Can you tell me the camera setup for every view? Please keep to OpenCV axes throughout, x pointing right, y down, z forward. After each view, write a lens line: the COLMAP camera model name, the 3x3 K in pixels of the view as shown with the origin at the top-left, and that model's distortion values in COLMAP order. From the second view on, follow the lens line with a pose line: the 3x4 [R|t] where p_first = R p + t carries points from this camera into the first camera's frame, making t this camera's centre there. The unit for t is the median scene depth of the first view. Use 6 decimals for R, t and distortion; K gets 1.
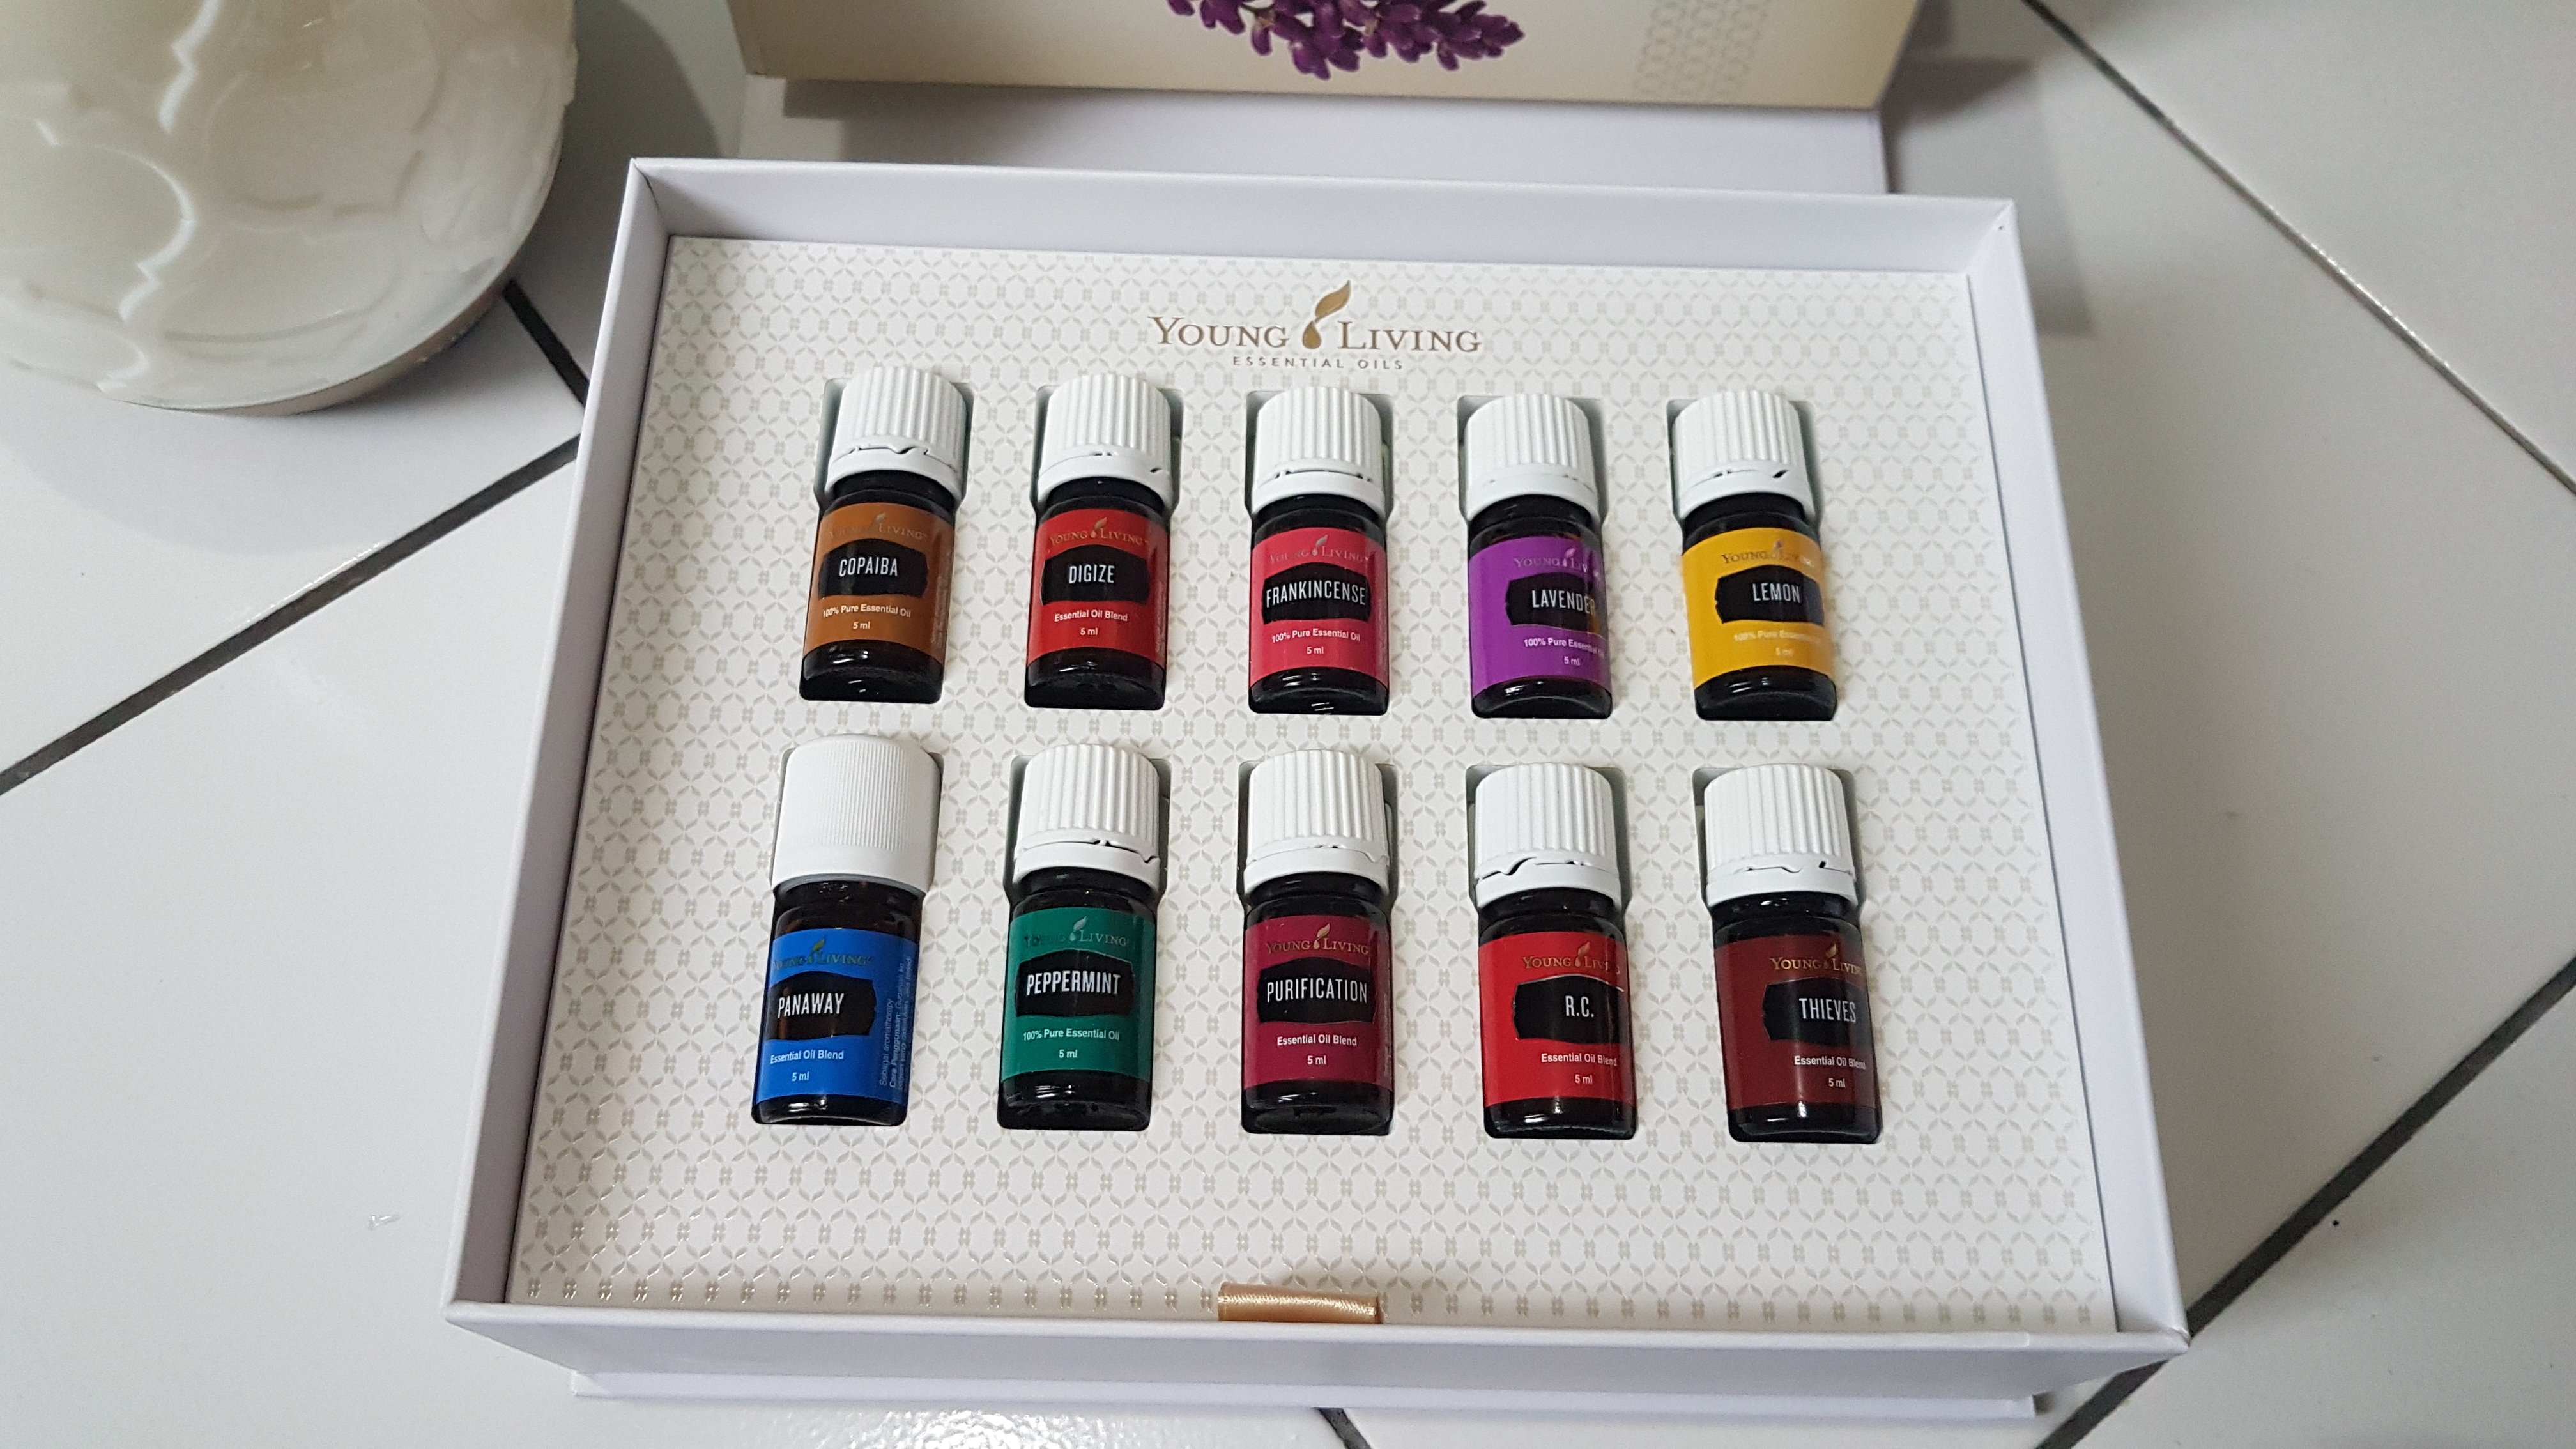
lens RADIAL K [[2043.6, 0, 1288.0], [0, 2043.6, 724.5], [0, 0, 1]] dist [0.001959, -0.000309]
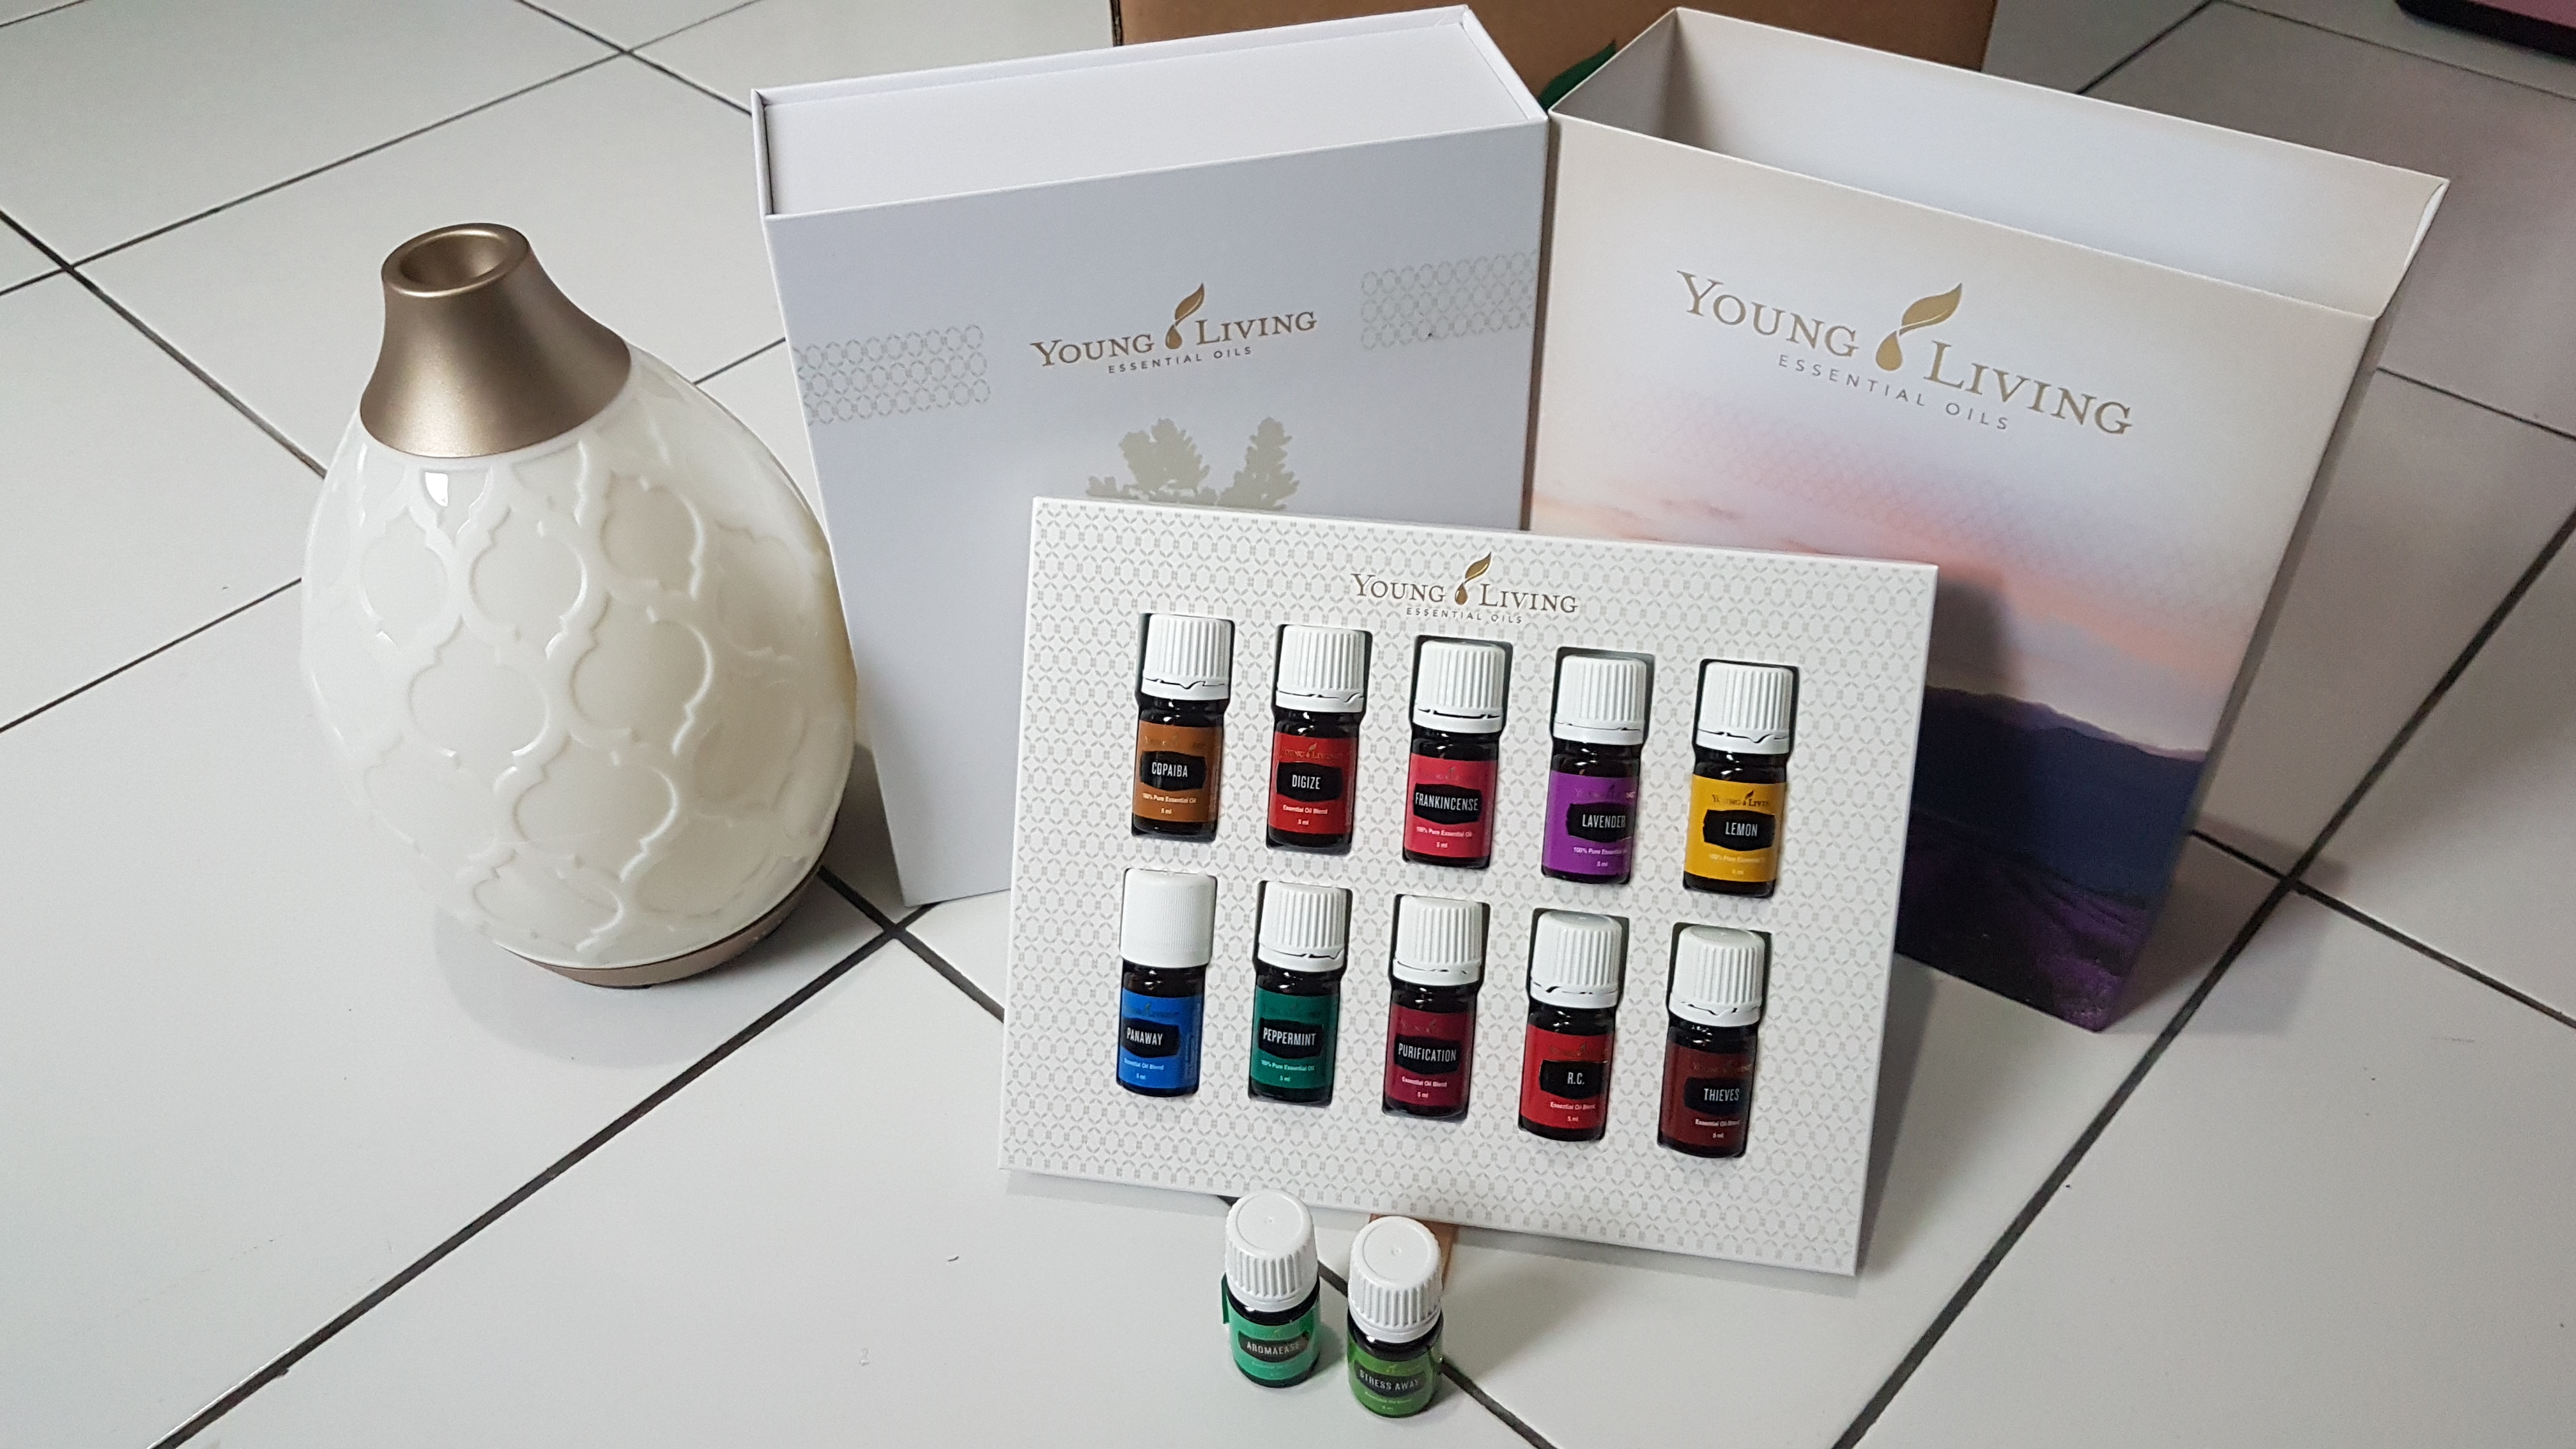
lens RADIAL K [[2043.6, 0, 1288.0], [0, 2043.6, 724.5], [0, 0, 1]] dist [0.001959, -0.000309]
pose [[0.986477, 0.081696, -0.142085, 0.113582], [0.002420, 0.859557, 0.511033, -0.933200], [0.163880, -0.504467, 0.847736, -0.336031]]
